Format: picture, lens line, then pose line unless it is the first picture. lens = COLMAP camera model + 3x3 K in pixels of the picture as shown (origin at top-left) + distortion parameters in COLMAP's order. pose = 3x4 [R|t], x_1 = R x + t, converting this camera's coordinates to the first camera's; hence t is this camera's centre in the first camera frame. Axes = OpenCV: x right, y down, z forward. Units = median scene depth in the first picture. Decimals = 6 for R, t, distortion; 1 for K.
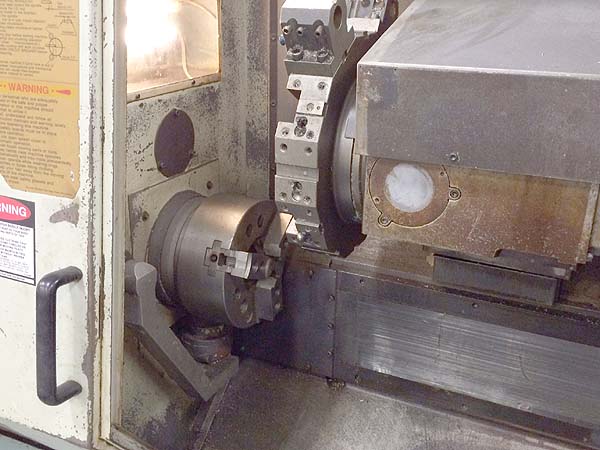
lens RADIAL K [[659.3, 0, 300.0], [0, 659.3, 225.0], [0, 0, 1]] dist [0.026826, 0.025459]
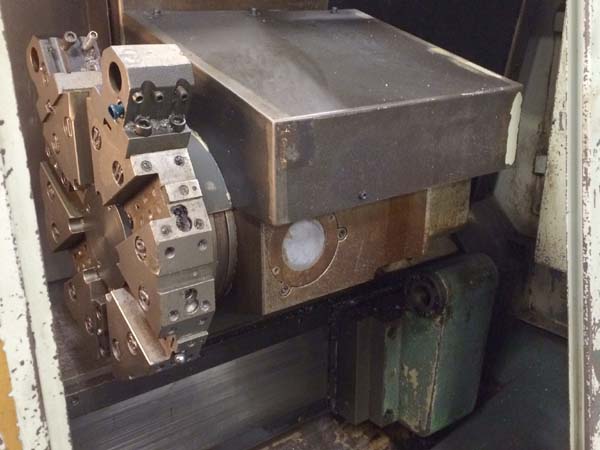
lens RADIAL K [[659.3, 0, 300.0], [0, 659.3, 225.0], [0, 0, 1]] dist [0.026826, 0.025459]
pose [[0.472922, -0.299212, 0.828744, -0.567223], [0.325530, 0.933361, 0.151220, -0.213340], [-0.818764, 0.198266, 0.538809, 0.486335]]
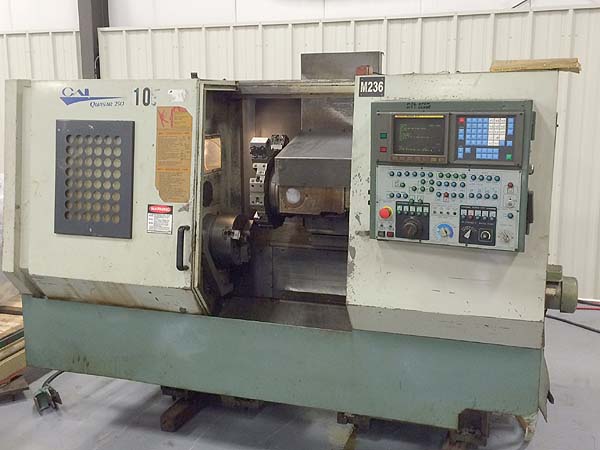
lens RADIAL K [[659.3, 0, 300.0], [0, 659.3, 225.0], [0, 0, 1]] dist [0.026826, 0.025459]
pose [[0.992891, -0.045405, 0.110027, -0.153748], [0.064534, 0.982078, -0.177083, 0.627040], [-0.100015, 0.182924, 0.978026, -2.019547]]
